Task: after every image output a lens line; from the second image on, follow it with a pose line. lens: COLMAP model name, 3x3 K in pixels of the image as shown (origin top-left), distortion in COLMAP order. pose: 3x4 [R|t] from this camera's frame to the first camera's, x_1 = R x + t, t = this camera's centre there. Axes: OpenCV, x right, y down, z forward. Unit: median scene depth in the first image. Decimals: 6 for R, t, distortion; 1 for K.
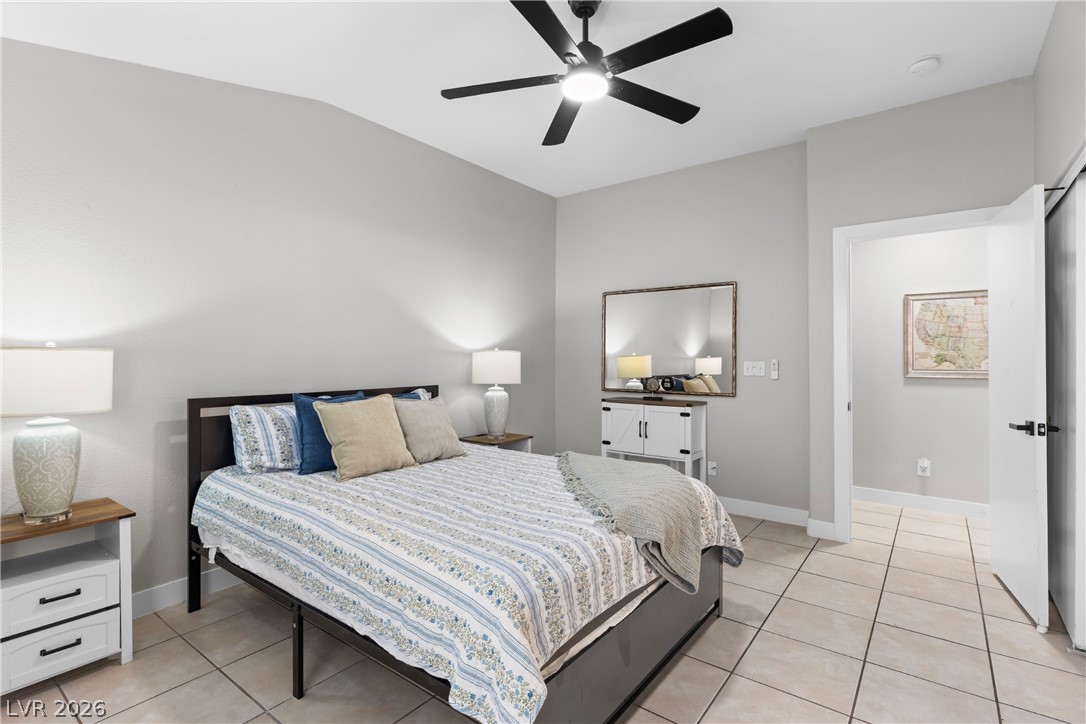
lens RADIAL K [[518.7, 0, 539.5], [0, 518.7, 359.7], [0, 0, 1]] dist [0.005545, 0.001037]
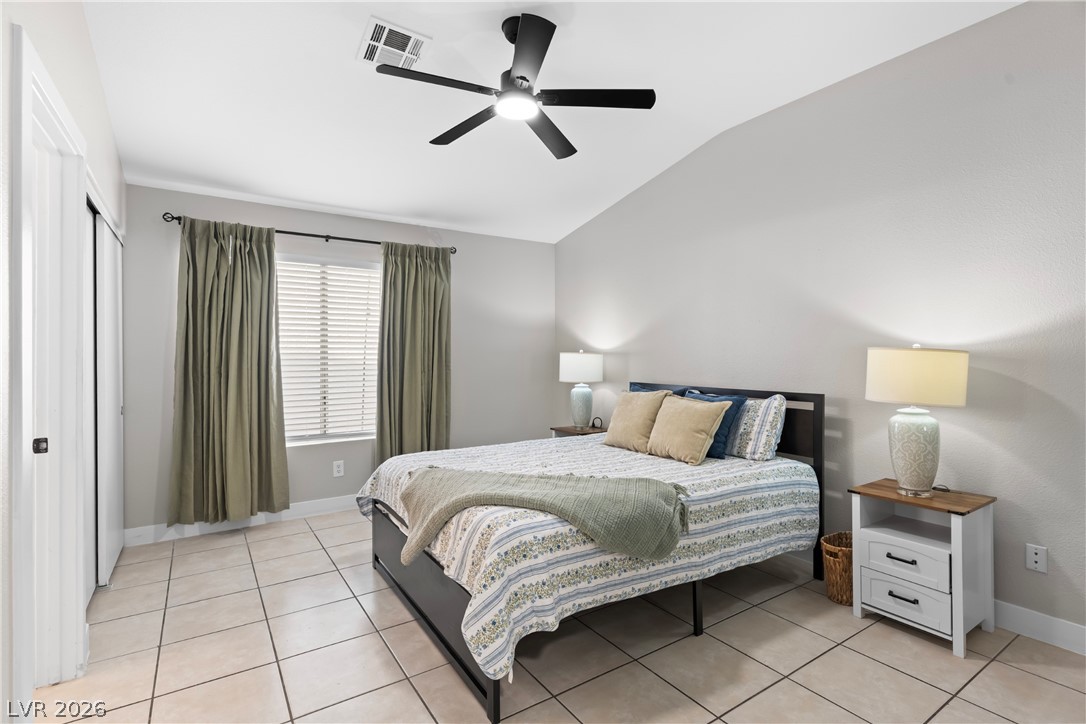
lens RADIAL K [[518.7, 0, 548.3], [0, 518.7, 359.5], [0, 0, 1]] dist [0.005545, 0.001037]
pose [[-0.311269, 0.007569, -0.950292, 0.633694], [-0.004666, 0.999944, 0.009492, -0.007709], [0.950310, 0.007388, -0.311216, 0.809300]]
